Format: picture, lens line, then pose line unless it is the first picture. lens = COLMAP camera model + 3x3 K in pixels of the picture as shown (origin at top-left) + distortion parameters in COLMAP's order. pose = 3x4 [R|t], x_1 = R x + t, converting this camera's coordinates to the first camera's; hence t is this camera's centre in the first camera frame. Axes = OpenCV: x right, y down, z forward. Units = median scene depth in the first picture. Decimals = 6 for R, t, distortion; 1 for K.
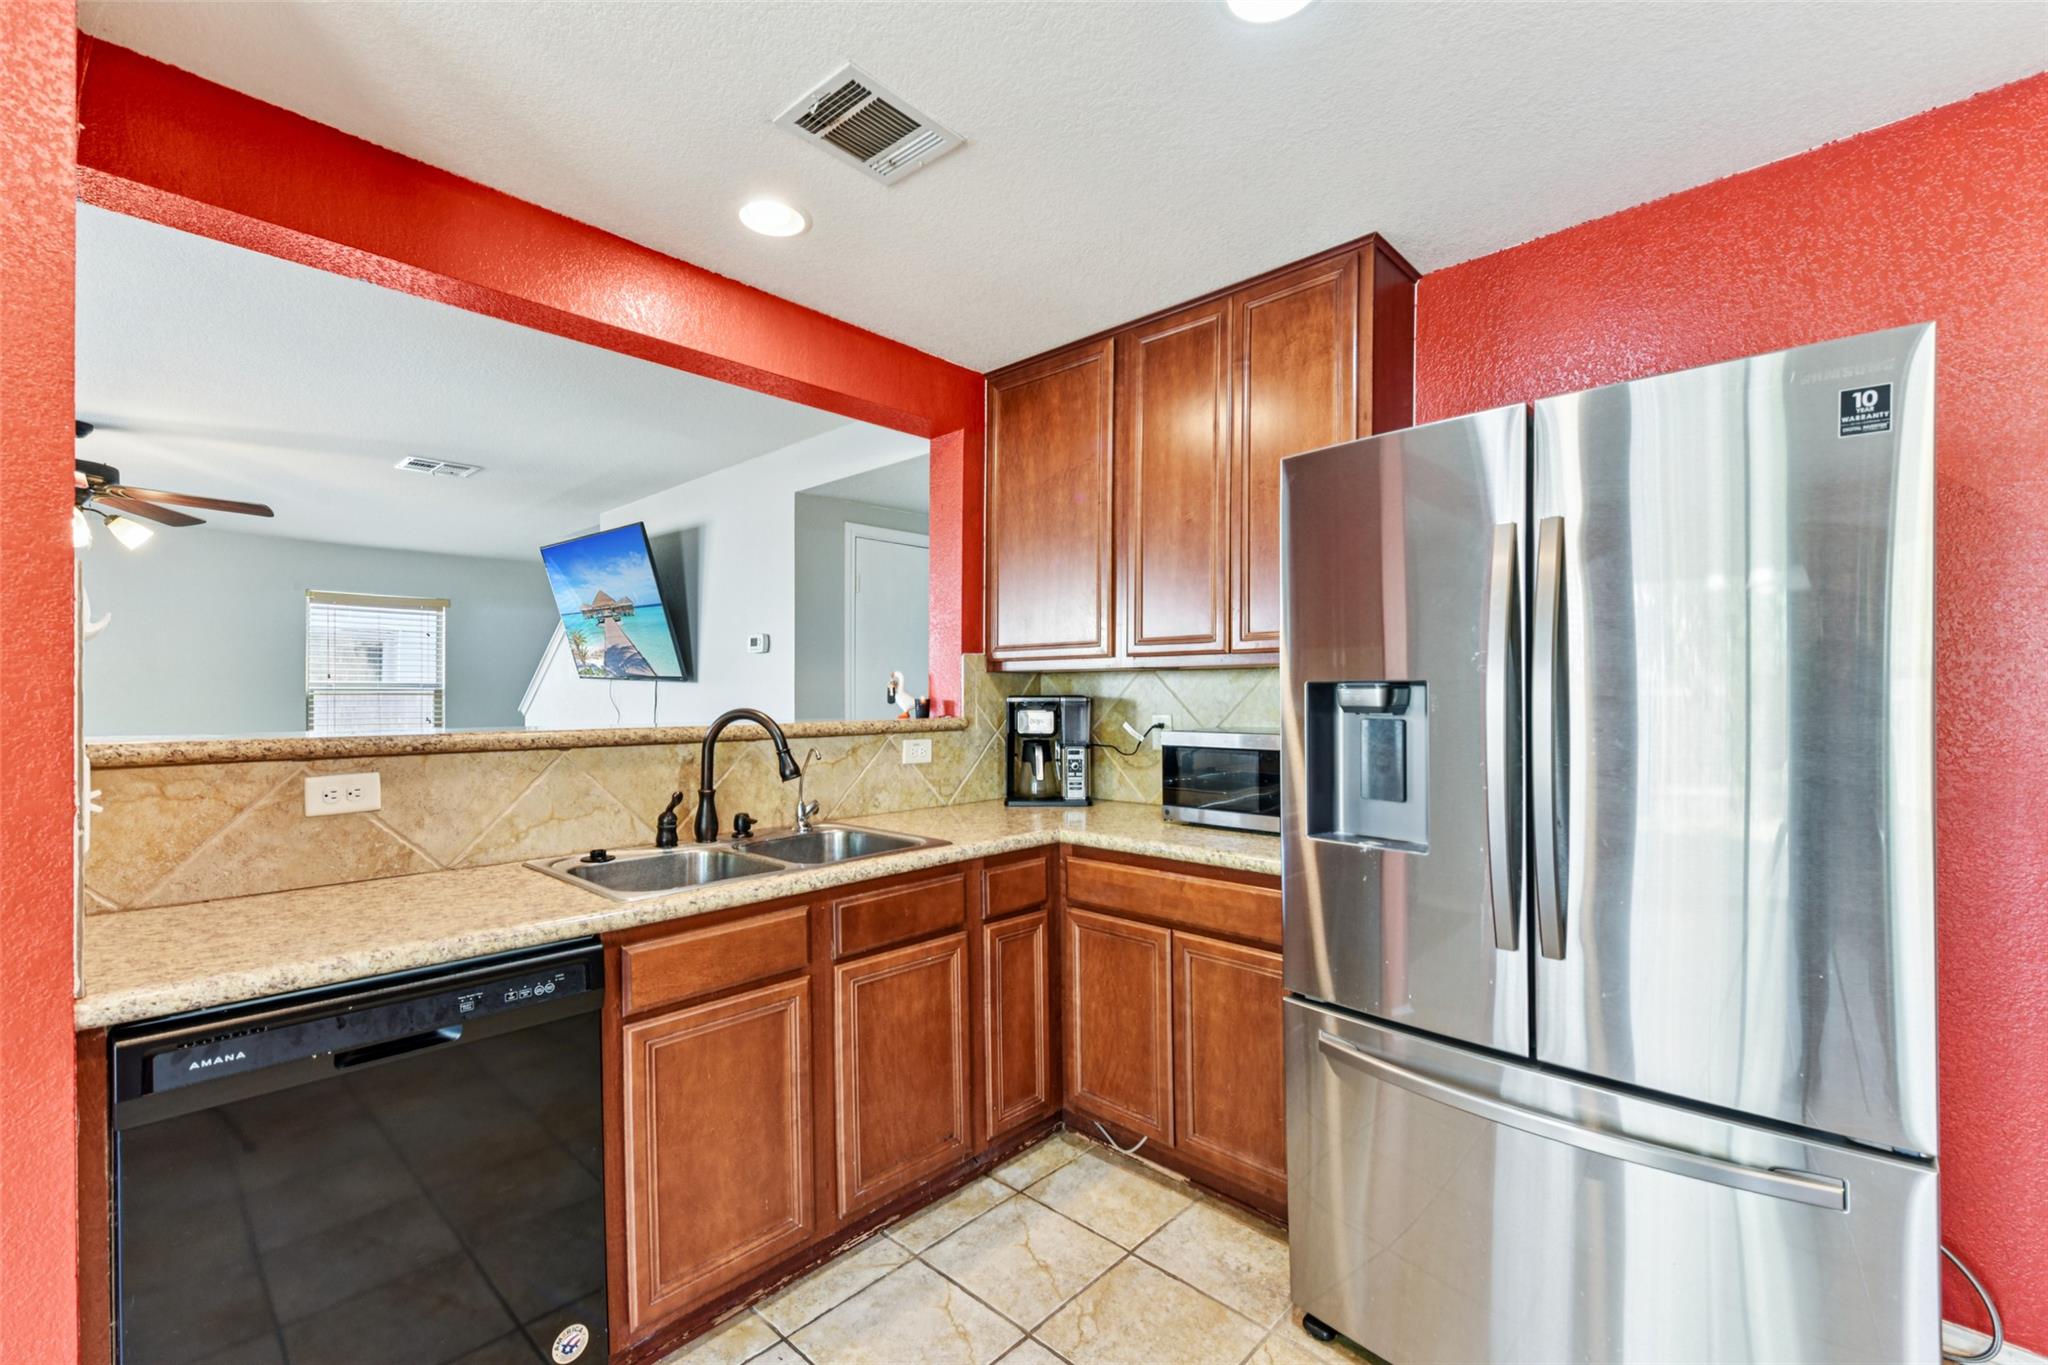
lens RADIAL K [[866.9, 0, 1015.0], [0, 866.9, 701.0], [0, 0, 1]] dist [0.000580, -0.000116]
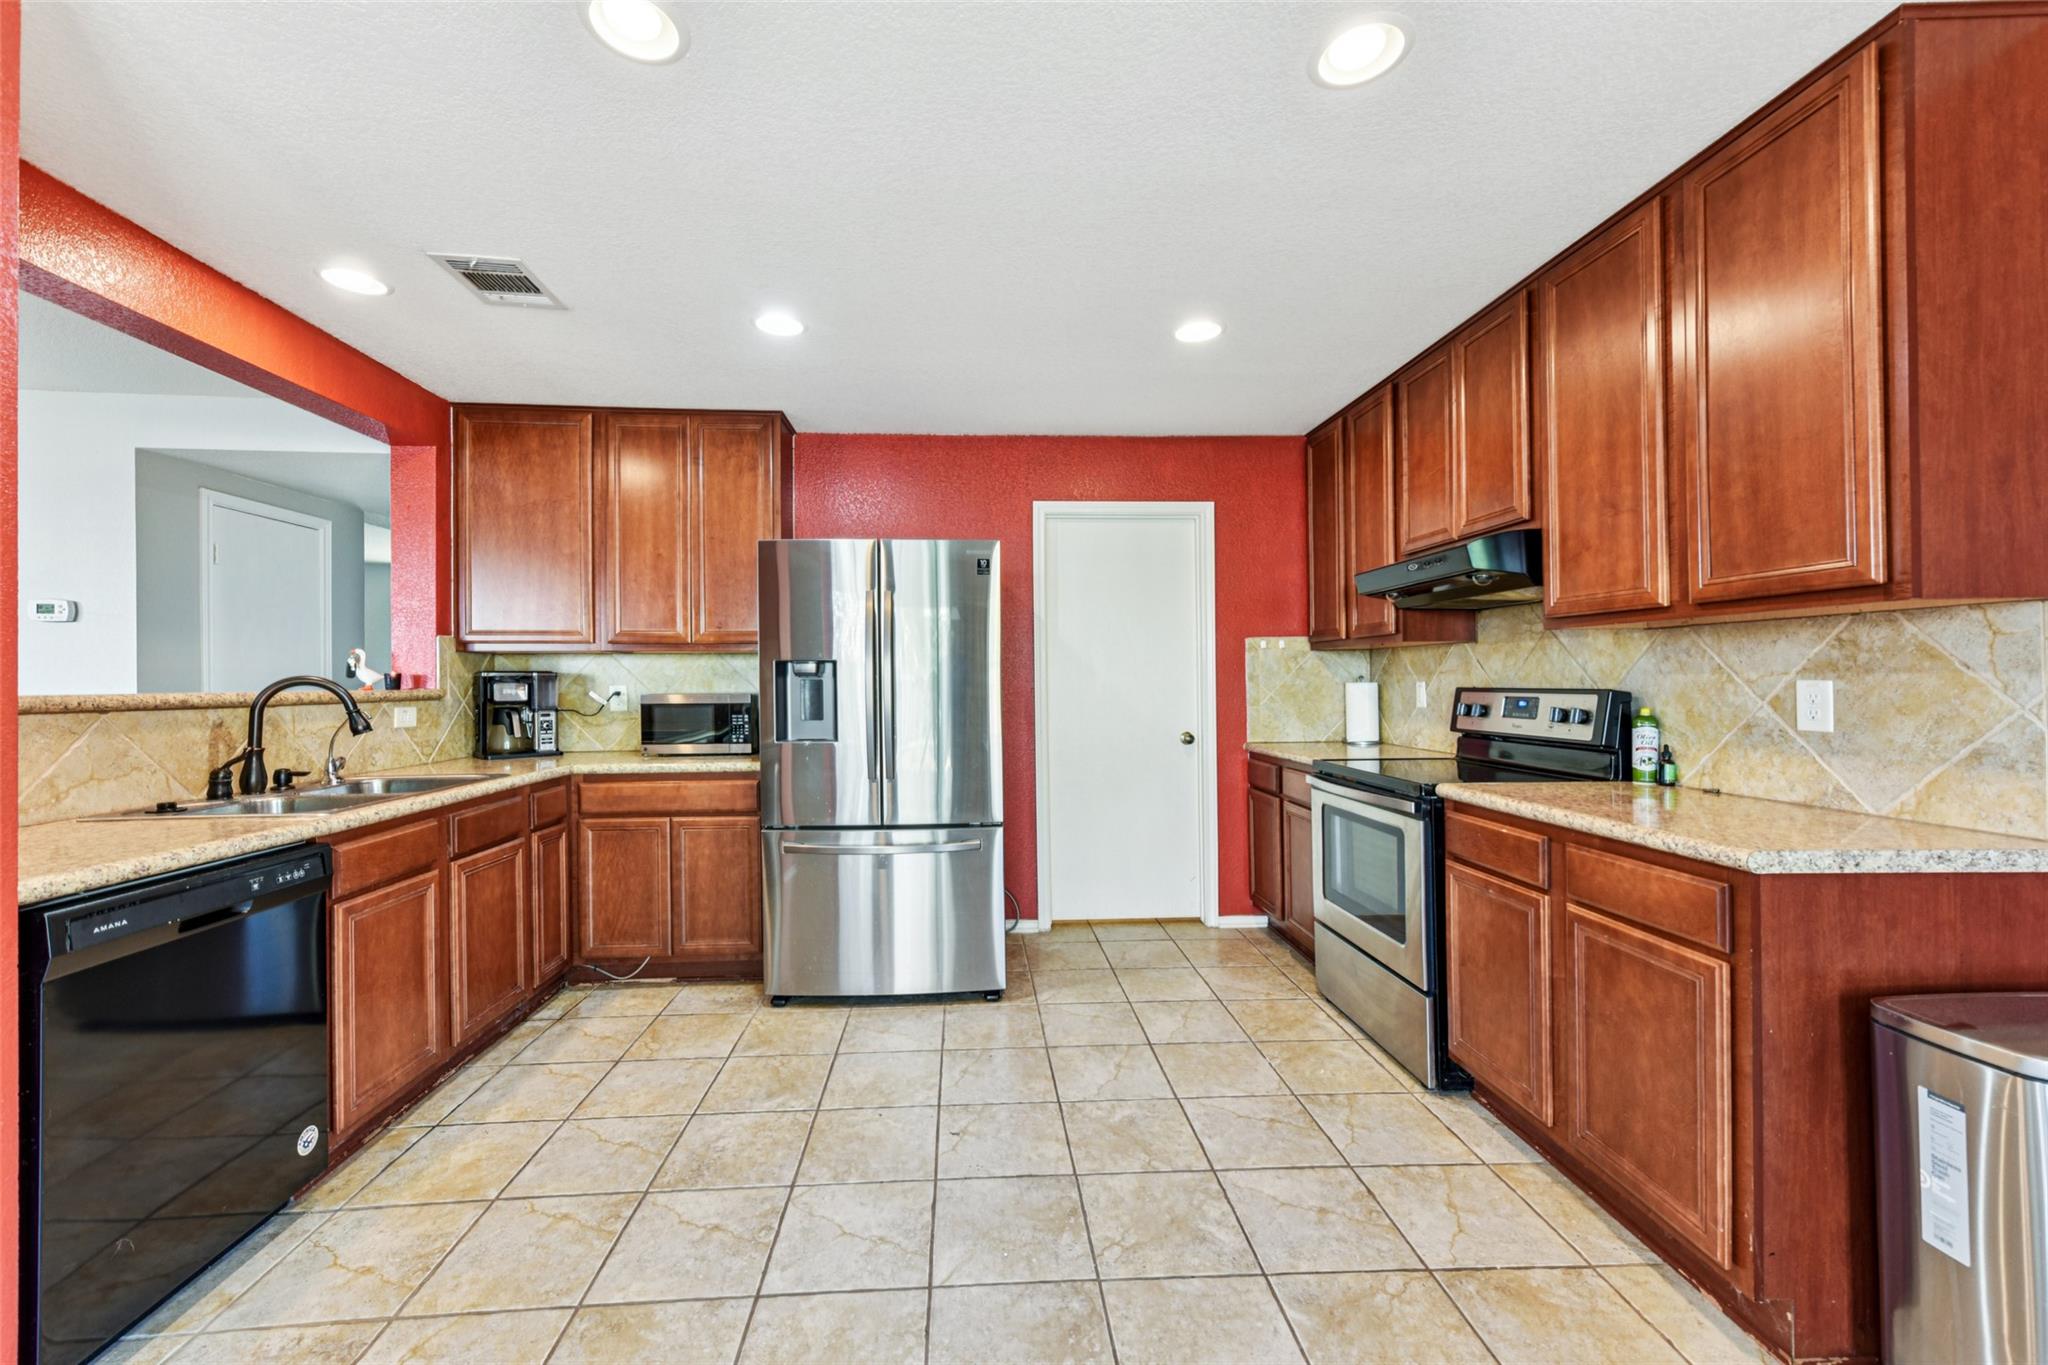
lens RADIAL K [[797.6, 0, 1032.5], [0, 797.6, 684.5], [0, 0, 1]] dist [0.028772, 0.000214]
pose [[0.655410, -0.004409, 0.755261, -0.480882], [0.010336, 0.999942, -0.003133, 0.032434], [-0.755203, 0.009860, 0.655417, -0.451272]]
